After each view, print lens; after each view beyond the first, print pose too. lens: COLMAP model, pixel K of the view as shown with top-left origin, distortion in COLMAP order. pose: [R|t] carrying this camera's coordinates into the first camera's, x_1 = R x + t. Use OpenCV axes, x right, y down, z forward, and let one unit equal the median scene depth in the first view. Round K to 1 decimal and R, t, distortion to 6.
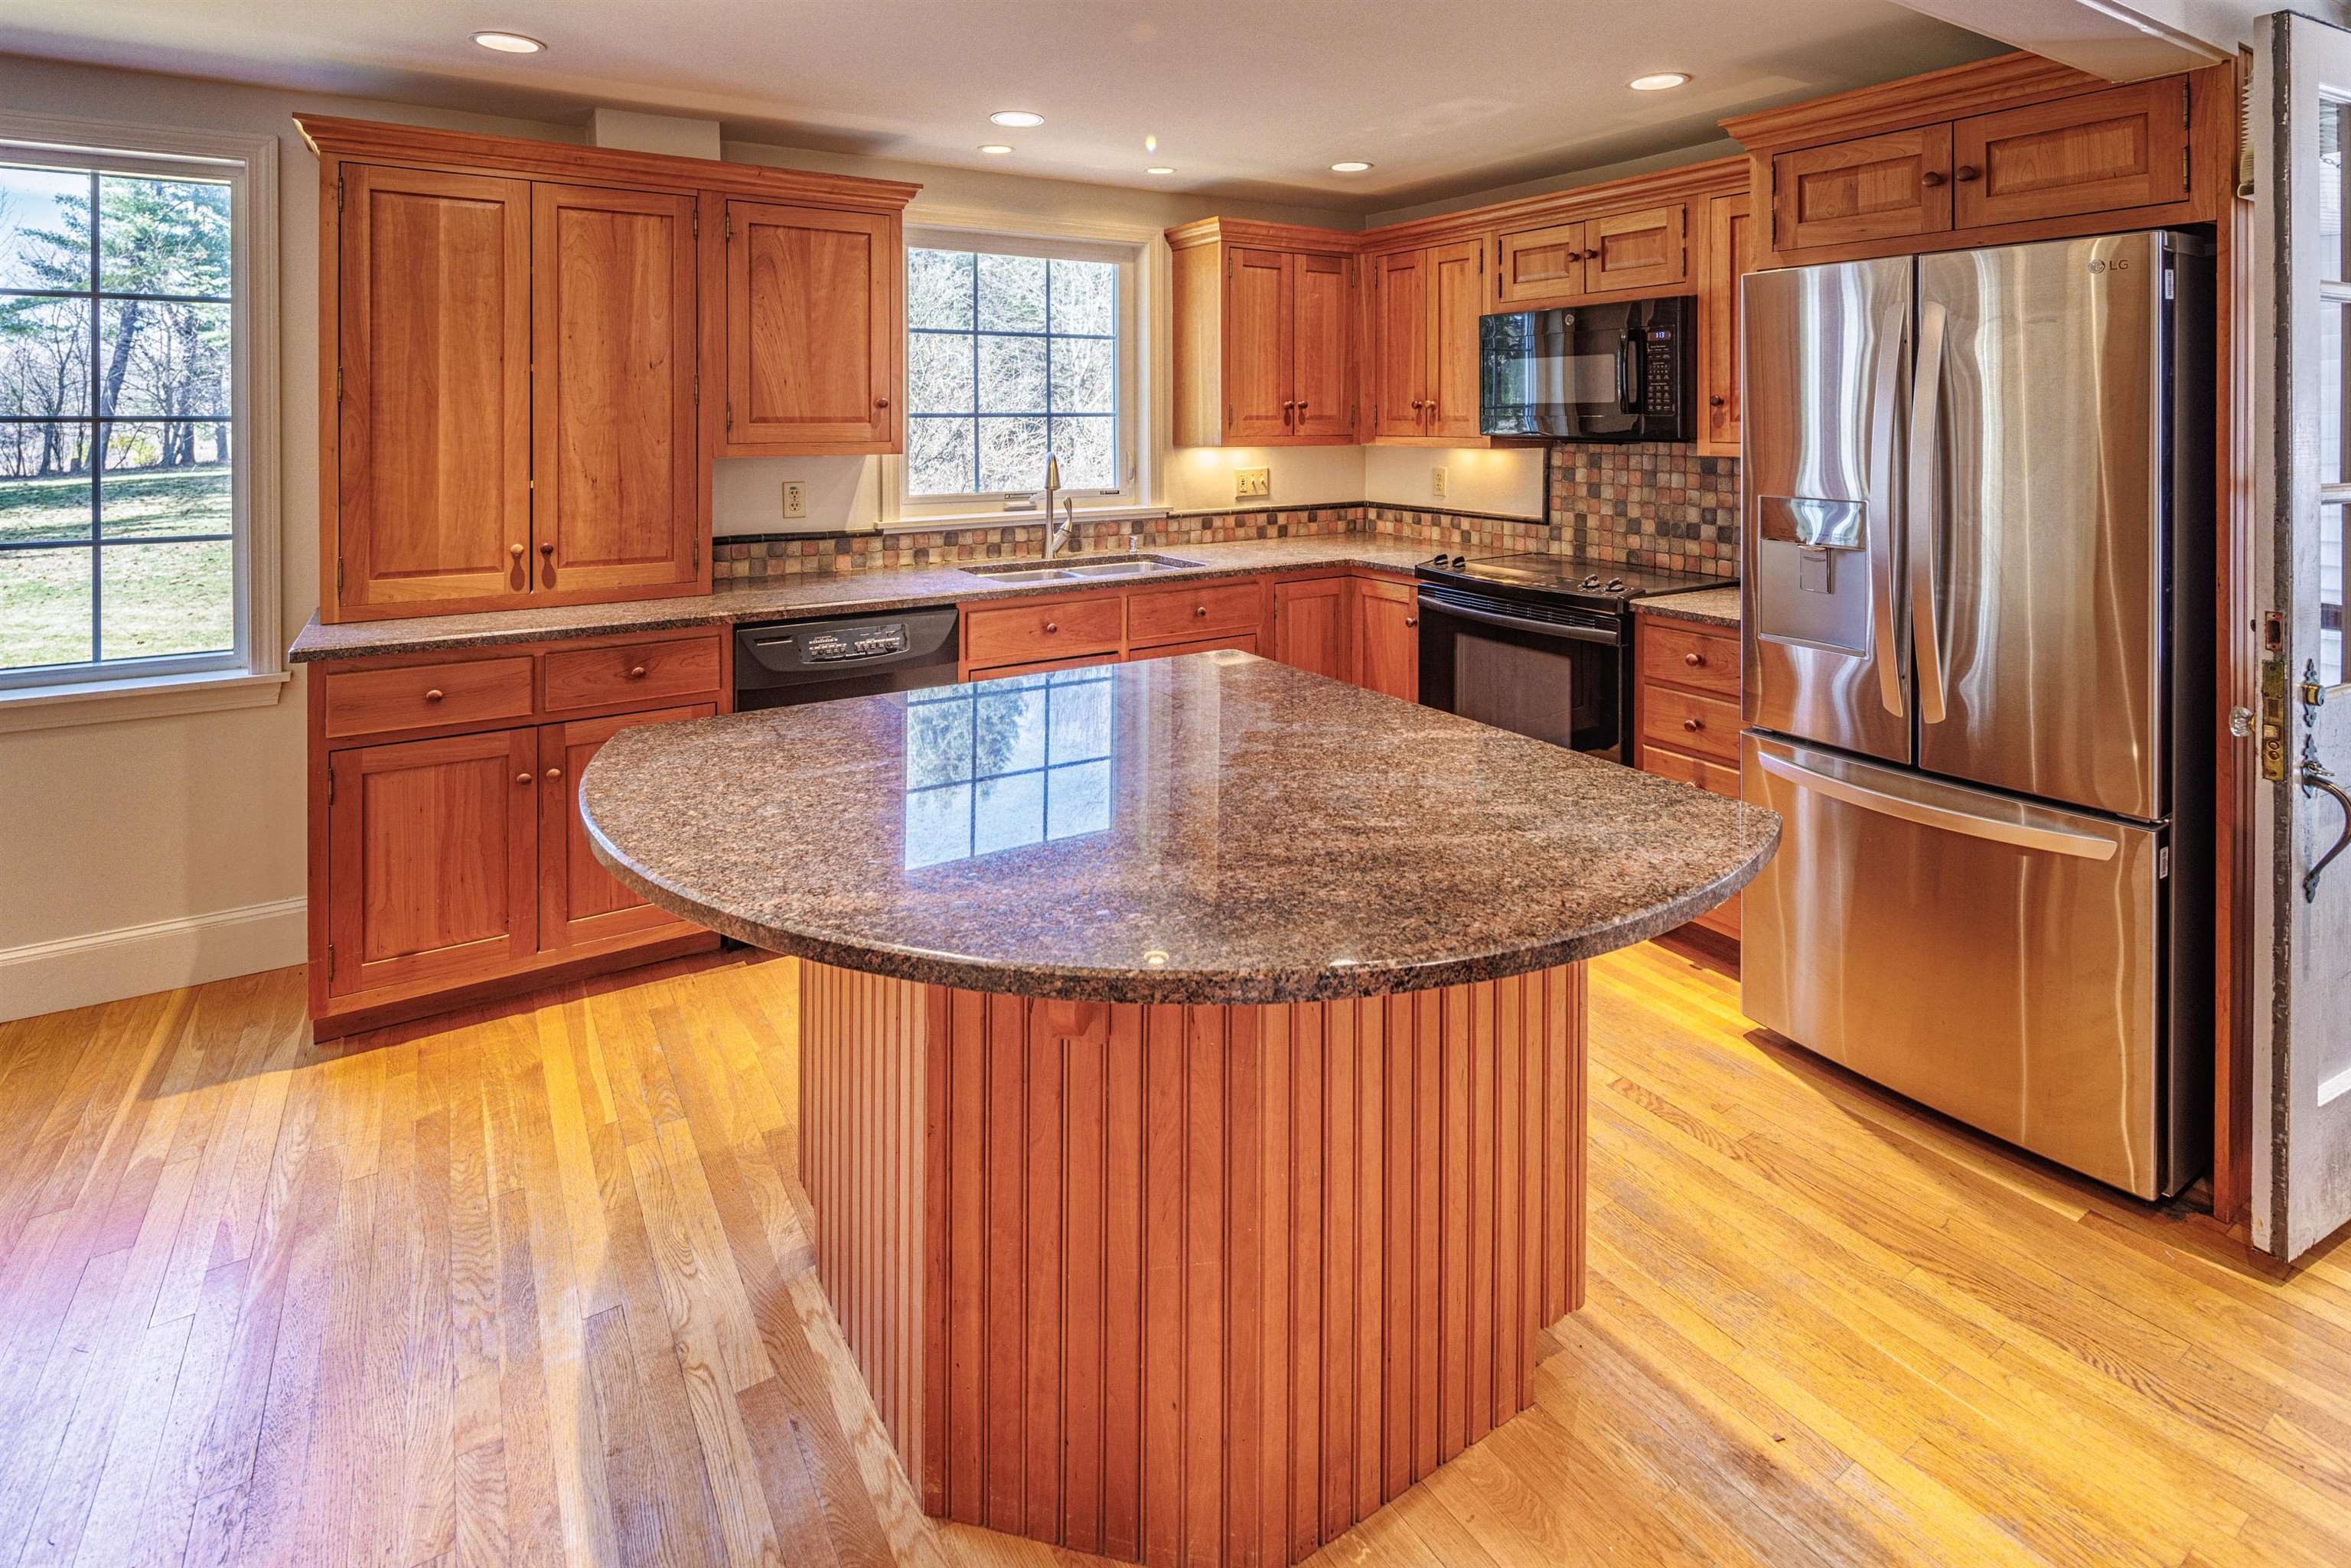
lens RADIAL K [[1196.4, 0, 1173.8], [0, 1196.4, 783.1], [0, 0, 1]] dist [0.003144, -0.000720]
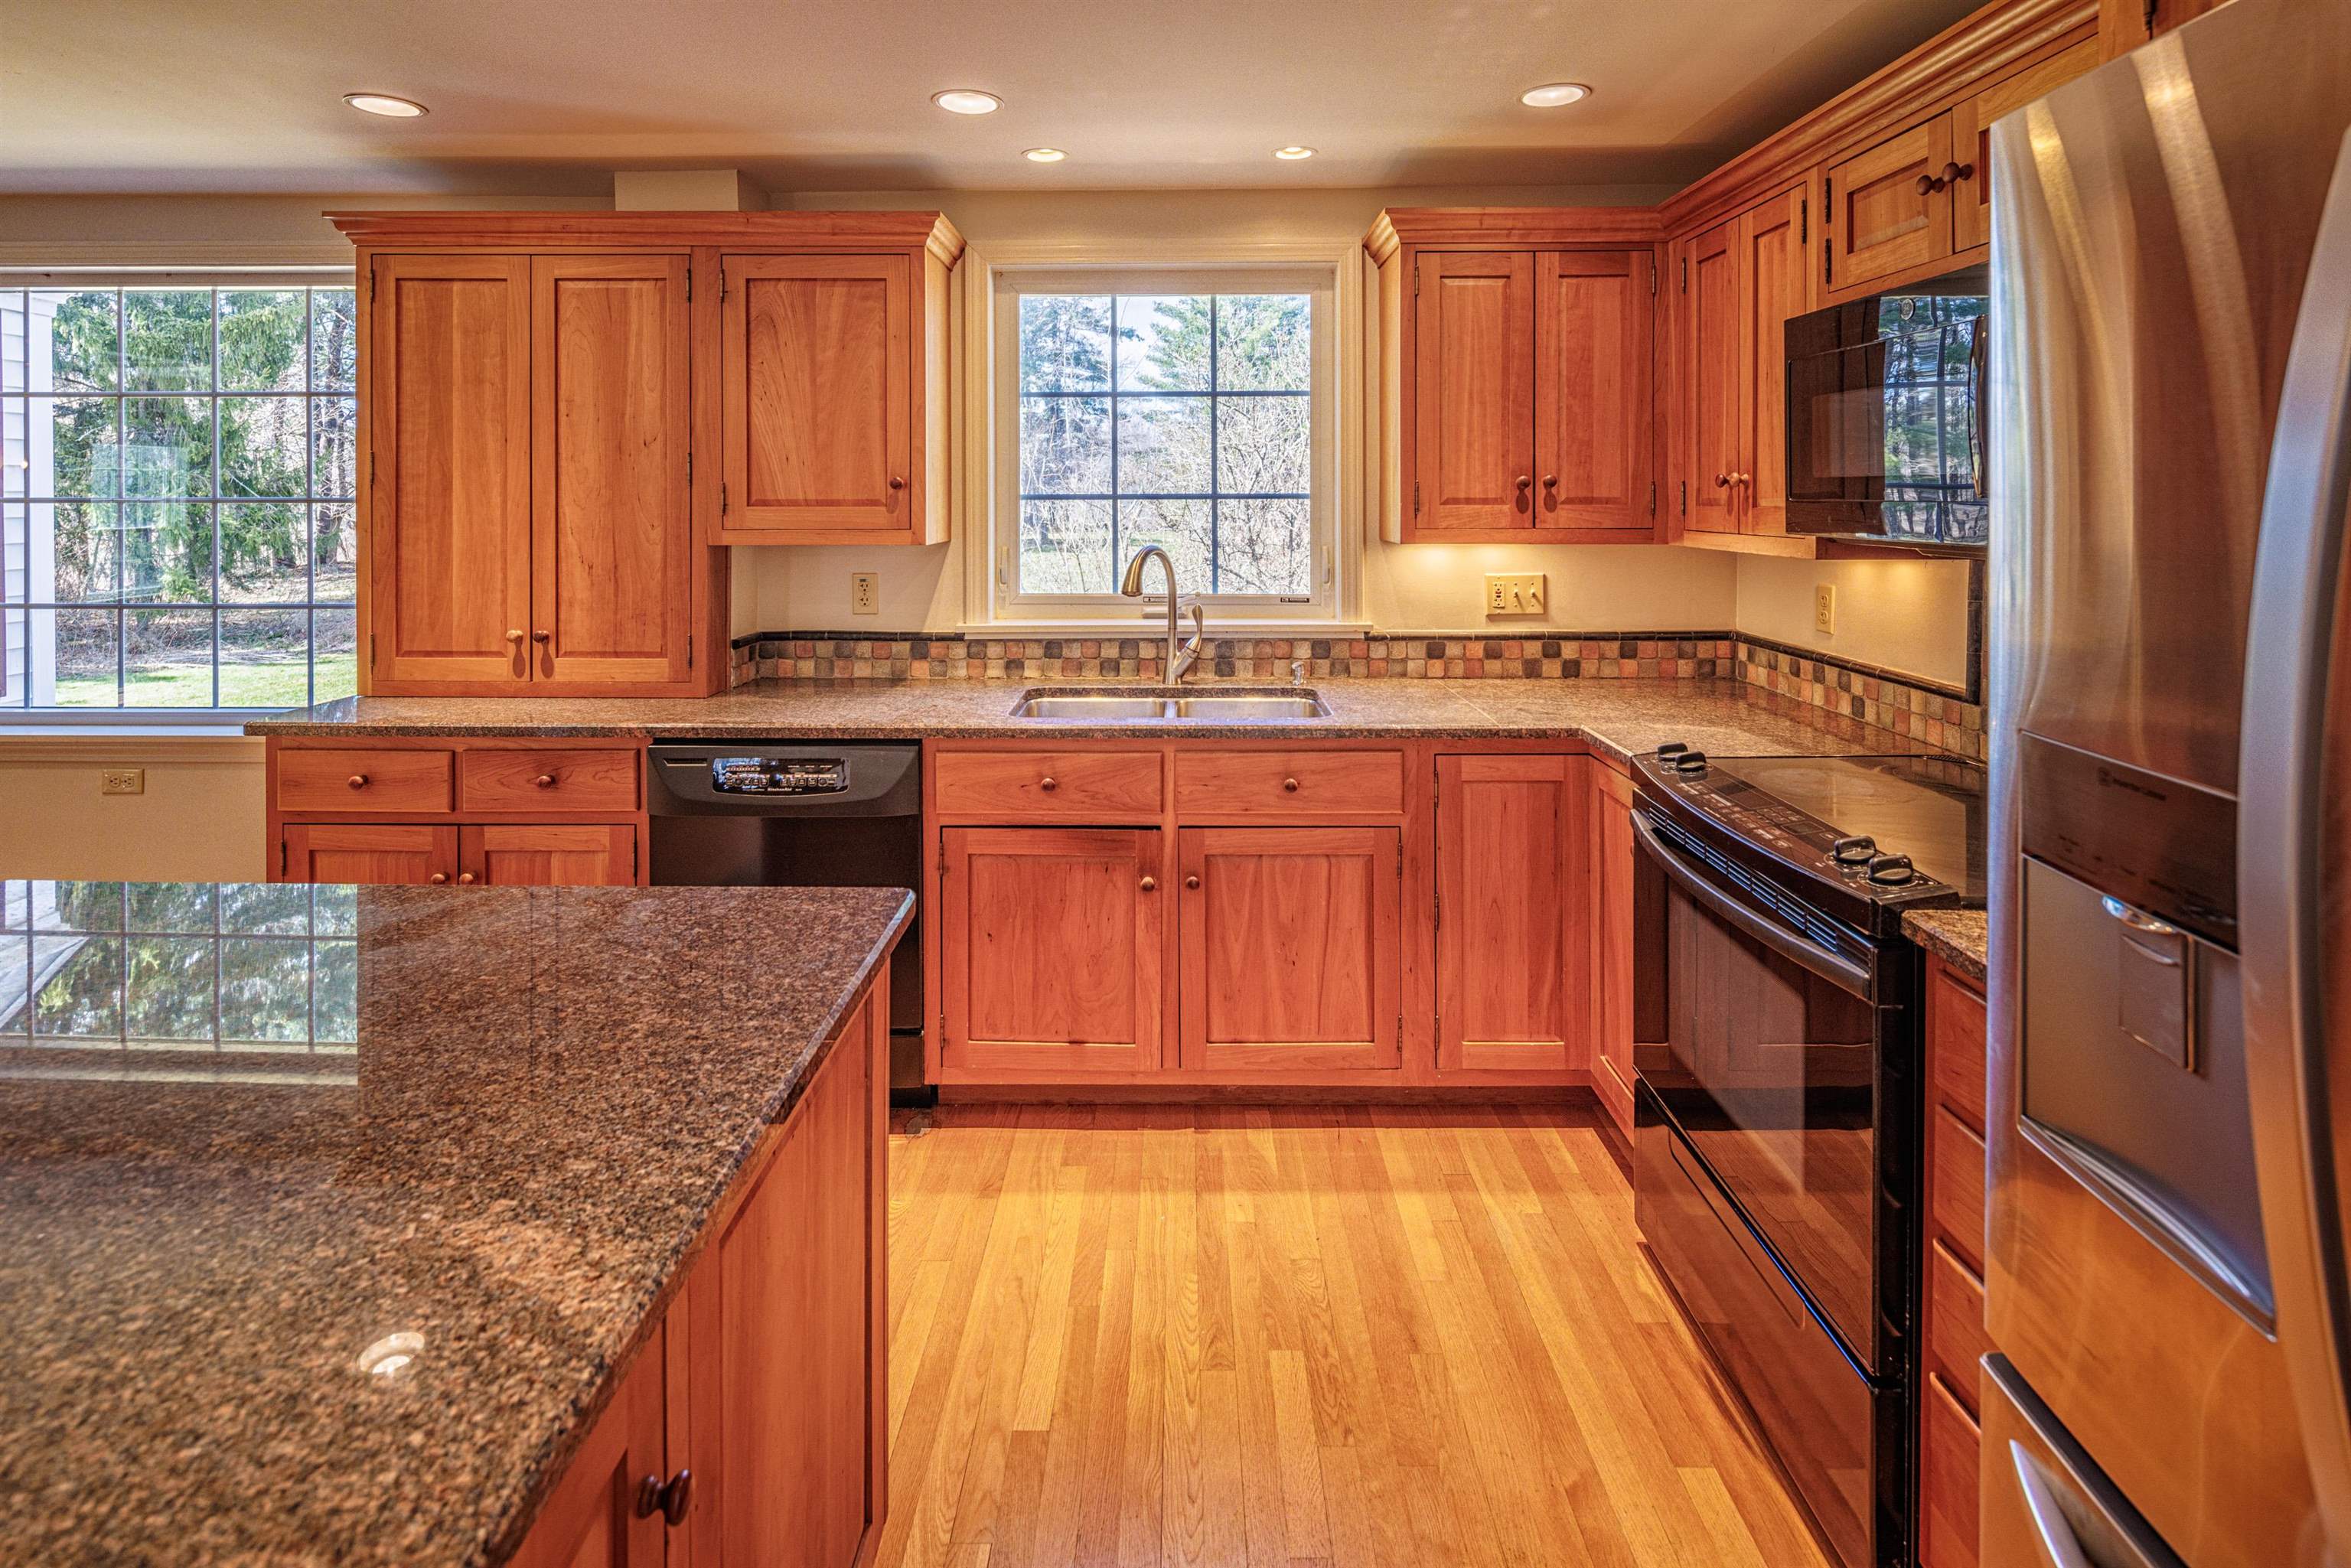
lens RADIAL K [[1196.4, 0, 1188.0], [0, 1196.4, 741.4], [0, 0, 1]] dist [0.003144, -0.000720]
pose [[0.823453, 0.114933, -0.555622, 0.347892], [-0.166527, 0.985098, -0.043027, -0.130696], [0.542396, 0.127957, 0.830321, 0.417434]]
